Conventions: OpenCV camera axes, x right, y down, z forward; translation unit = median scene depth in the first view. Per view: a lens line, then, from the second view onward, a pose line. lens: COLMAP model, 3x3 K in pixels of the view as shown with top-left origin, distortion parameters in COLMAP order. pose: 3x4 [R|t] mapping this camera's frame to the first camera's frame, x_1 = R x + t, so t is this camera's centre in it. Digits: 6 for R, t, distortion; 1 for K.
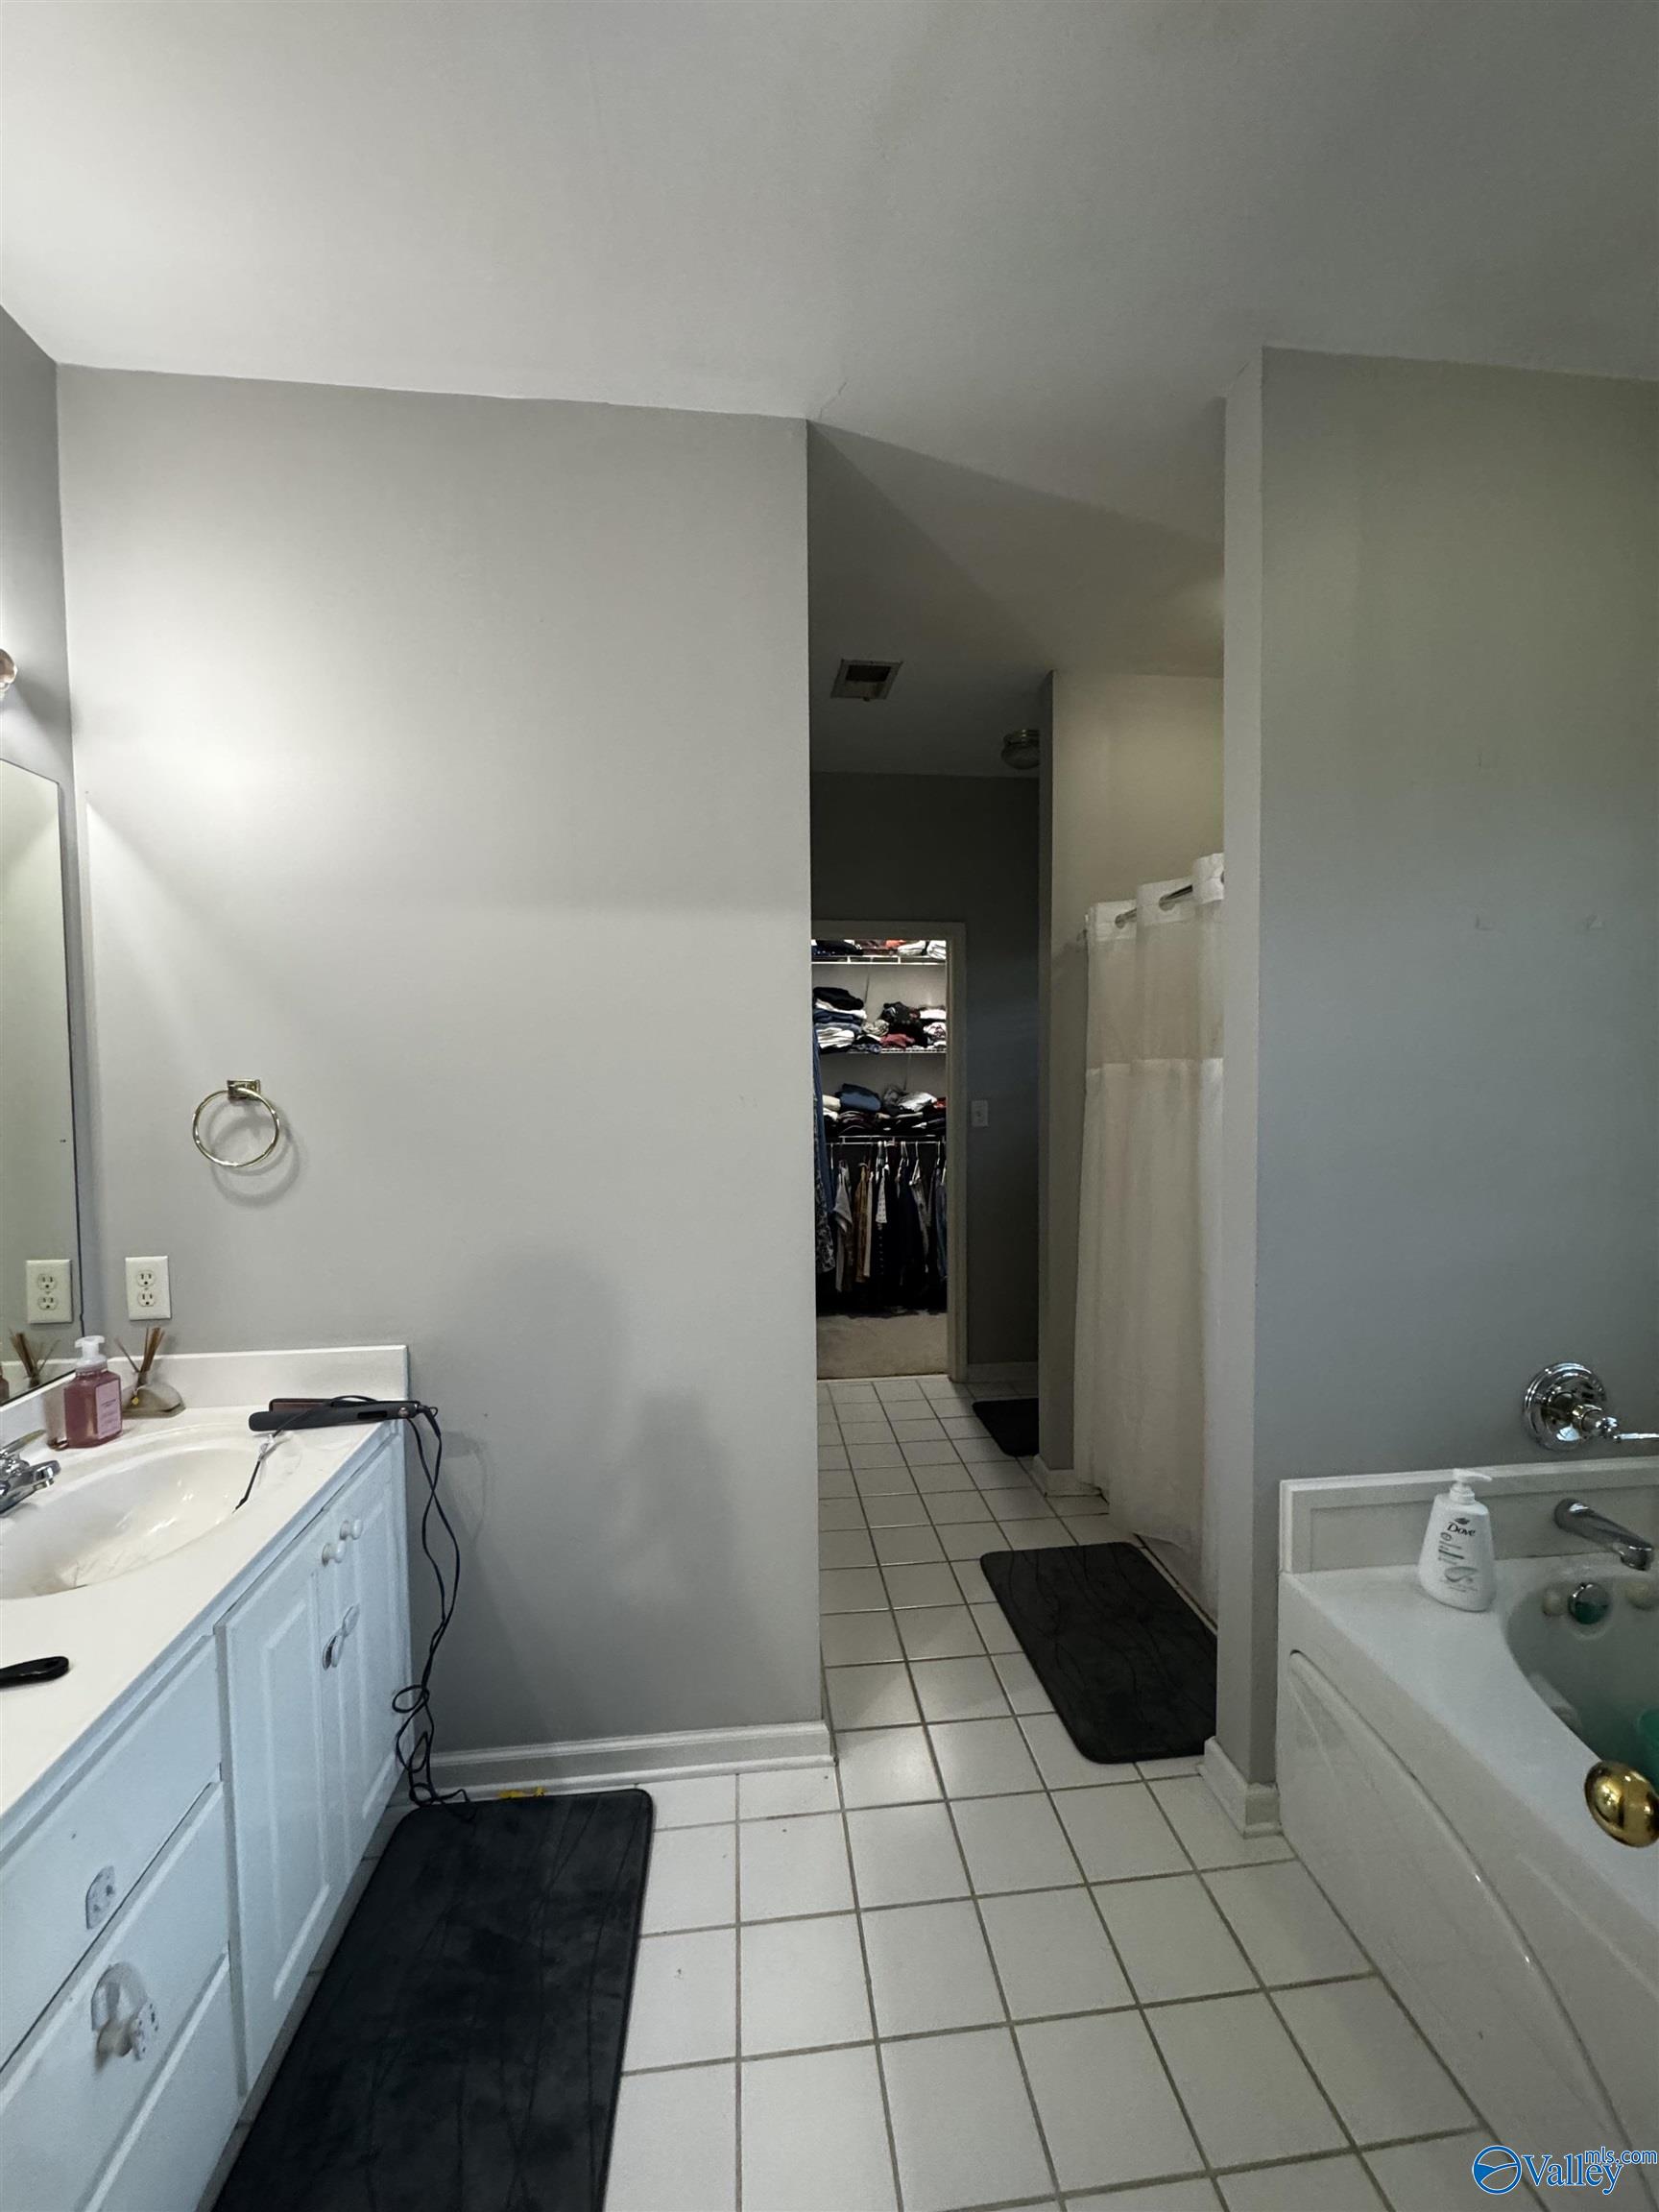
lens RADIAL K [[875.2, 0, 829.7], [0, 875.2, 1105.2], [0, 0, 1]] dist [-0.000333, -0.000191]
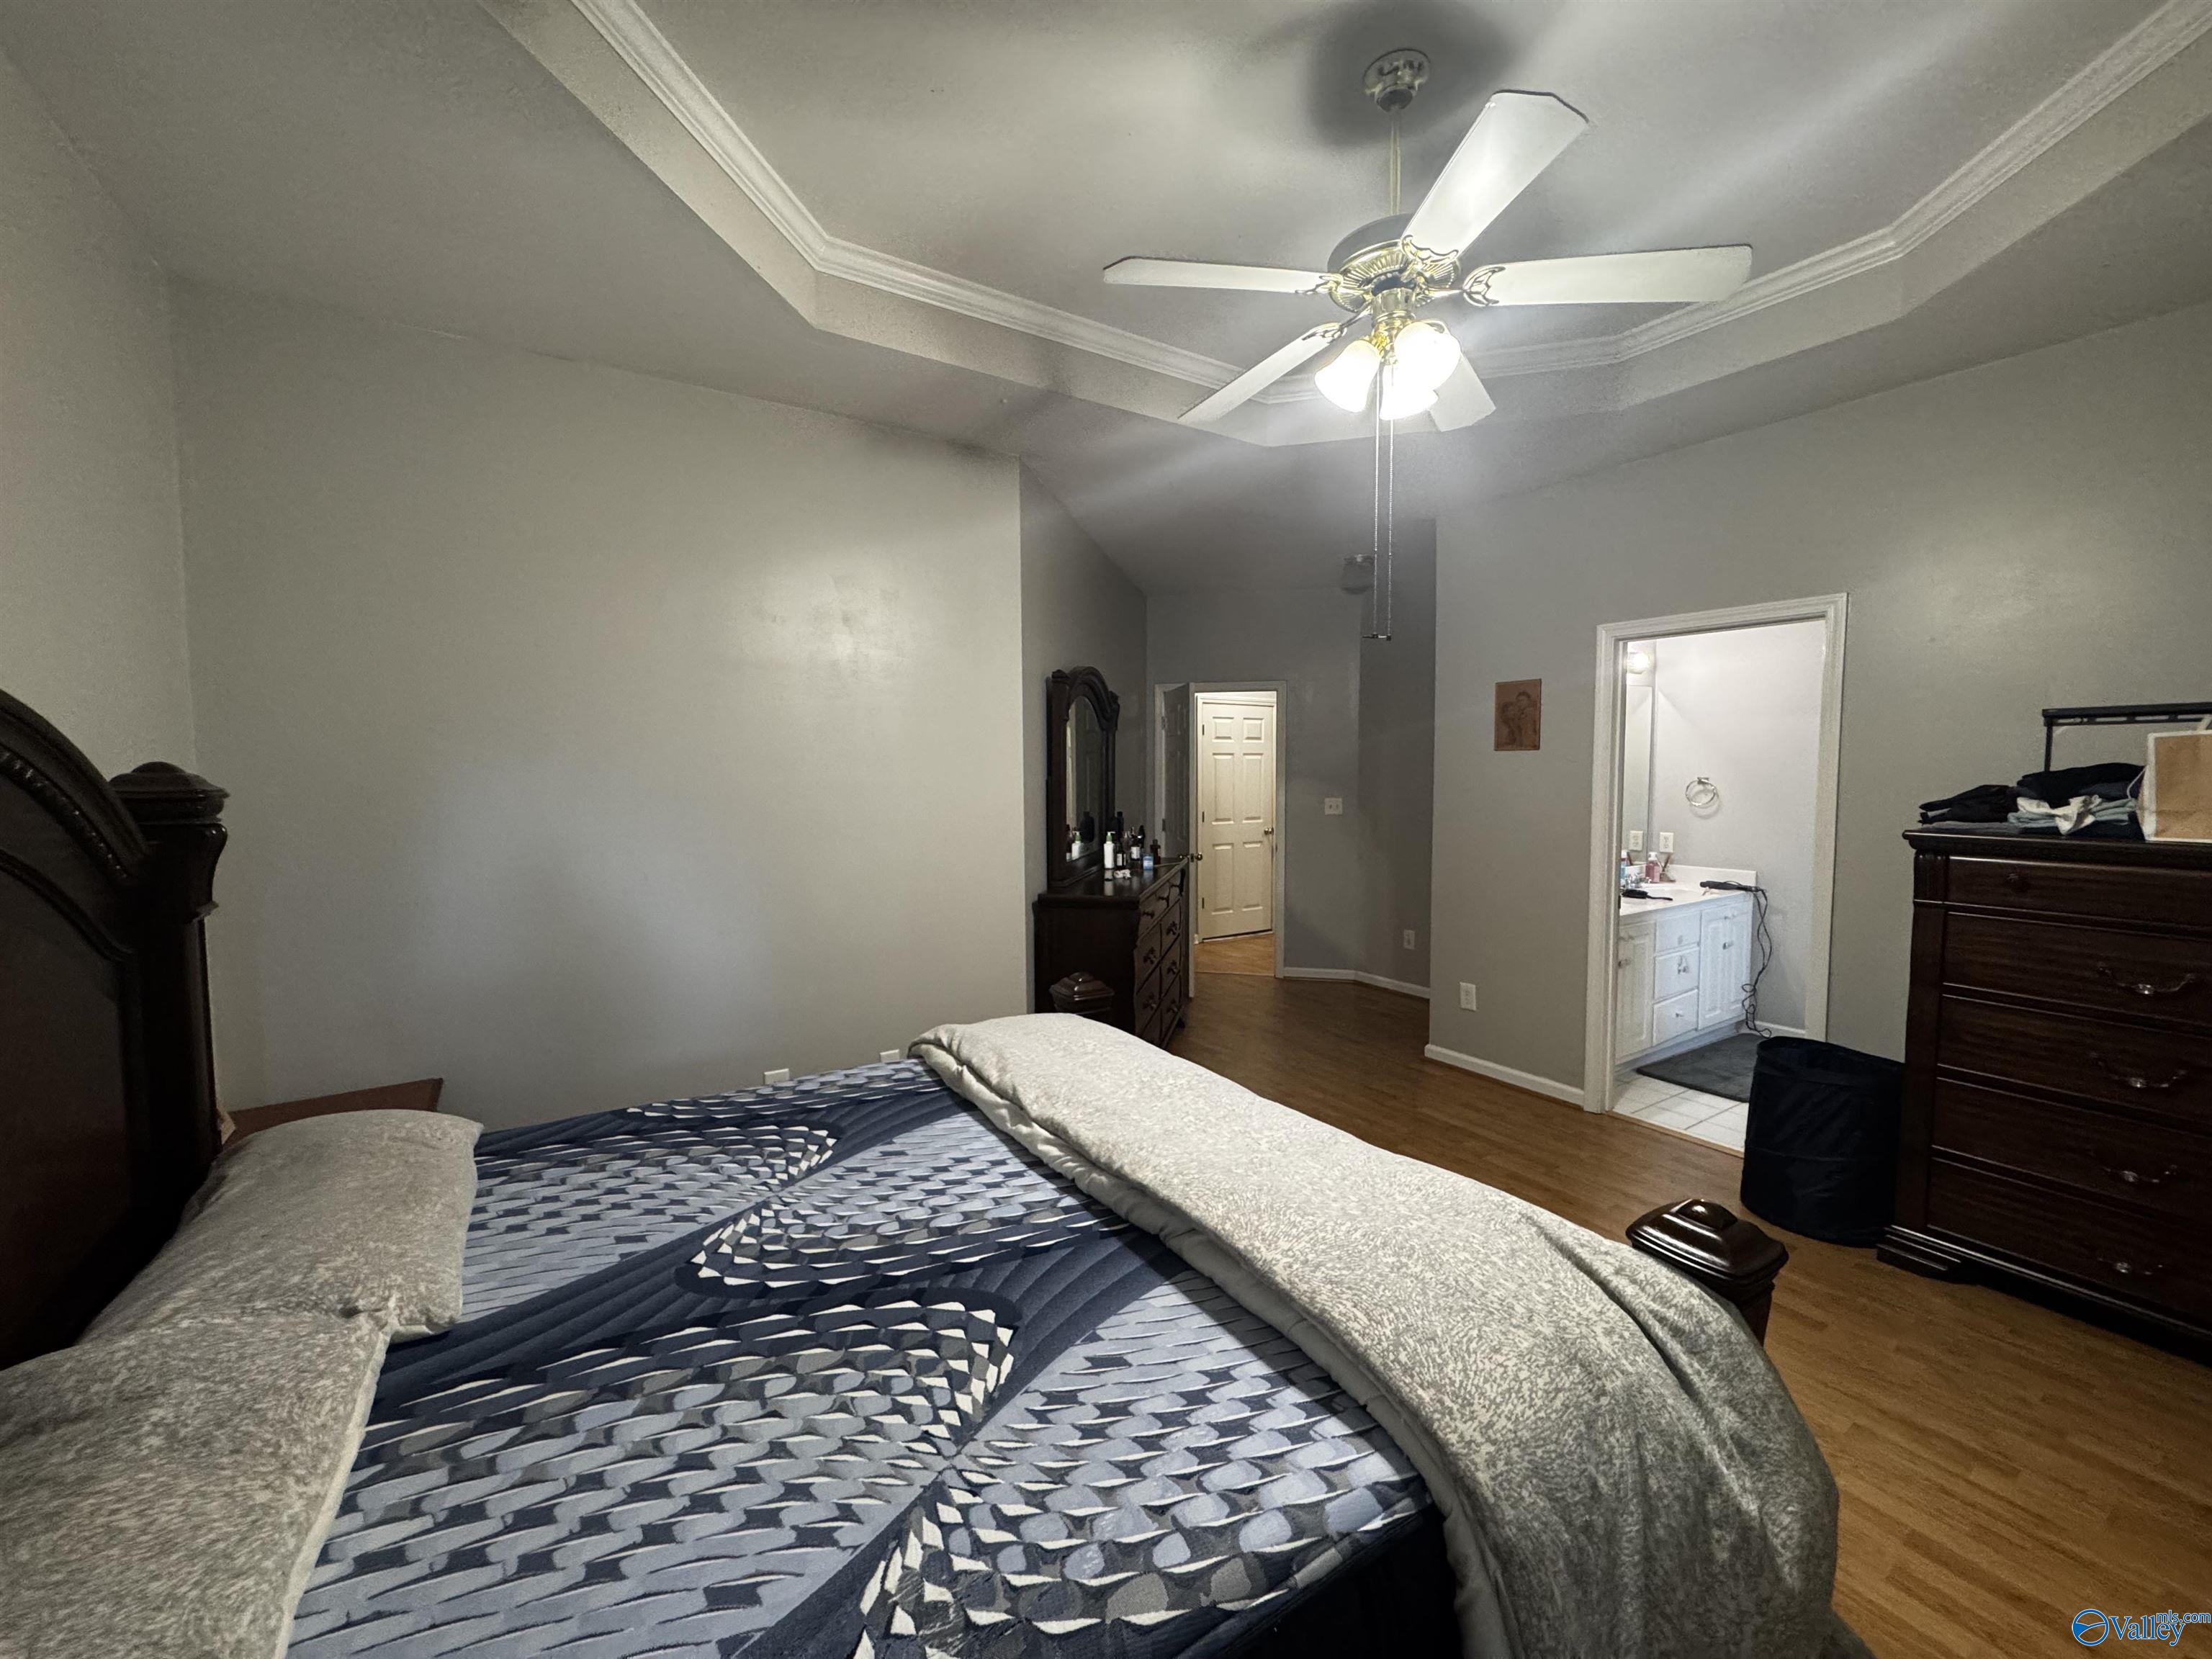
lens RADIAL K [[875.2, 0, 1099.6], [0, 875.2, 825.7], [0, 0, 1]] dist [-0.000333, -0.000191]
pose [[0.450811, 0.057629, -0.890757, 1.124307], [-0.039119, 0.998230, 0.044785, 0.087058], [0.891762, 0.014656, 0.452267, -2.283768]]
